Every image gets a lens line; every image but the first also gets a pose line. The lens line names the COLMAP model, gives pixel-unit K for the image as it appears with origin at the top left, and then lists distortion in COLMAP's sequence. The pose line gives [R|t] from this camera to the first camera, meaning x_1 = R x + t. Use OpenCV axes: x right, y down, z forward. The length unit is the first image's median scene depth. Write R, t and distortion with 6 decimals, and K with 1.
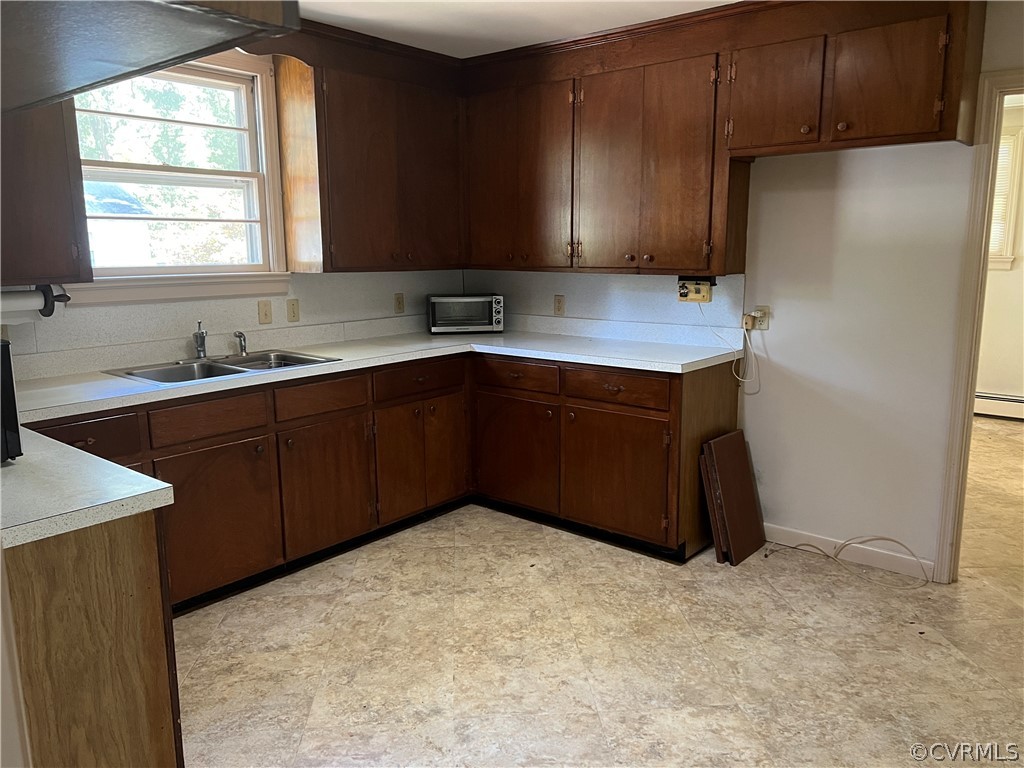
lens RADIAL K [[765.5, 0, 517.6], [0, 765.5, 384.9], [0, 0, 1]] dist [0.057411, -0.103007]
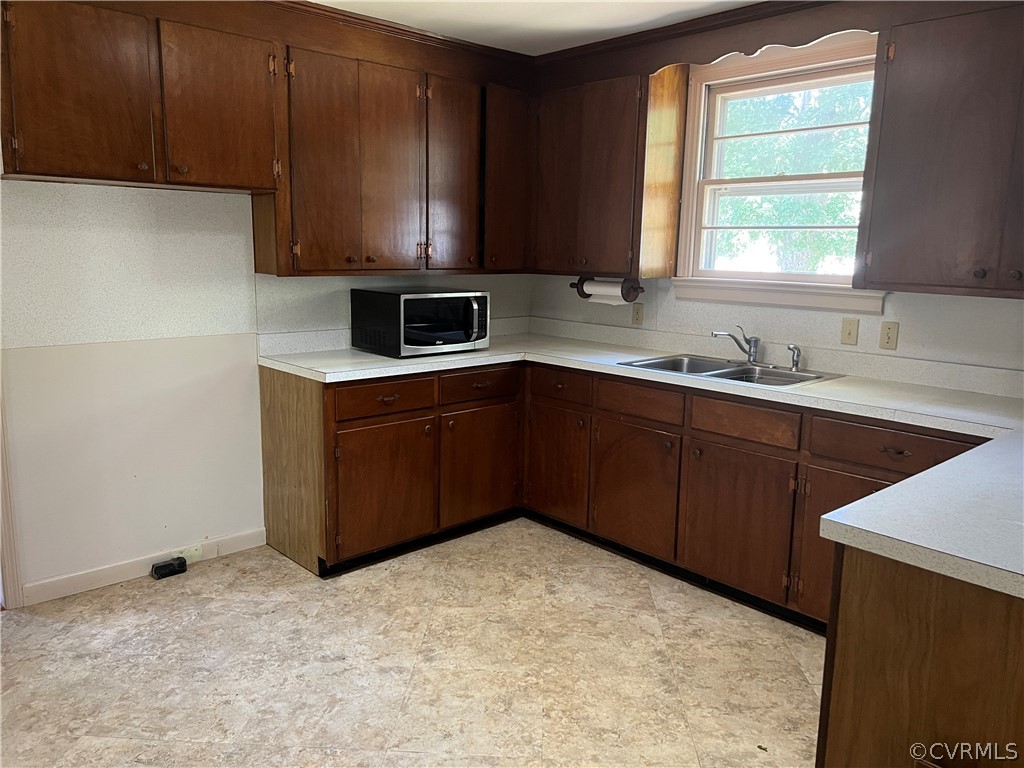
lens RADIAL K [[765.5, 0, 517.6], [0, 765.5, 384.9], [0, 0, 1]] dist [0.057411, -0.103007]
pose [[-0.132358, 0.178329, -0.975028, 0.702246], [-0.201160, 0.958380, 0.202591, -0.166691], [0.970575, 0.222951, -0.090976, 0.883761]]
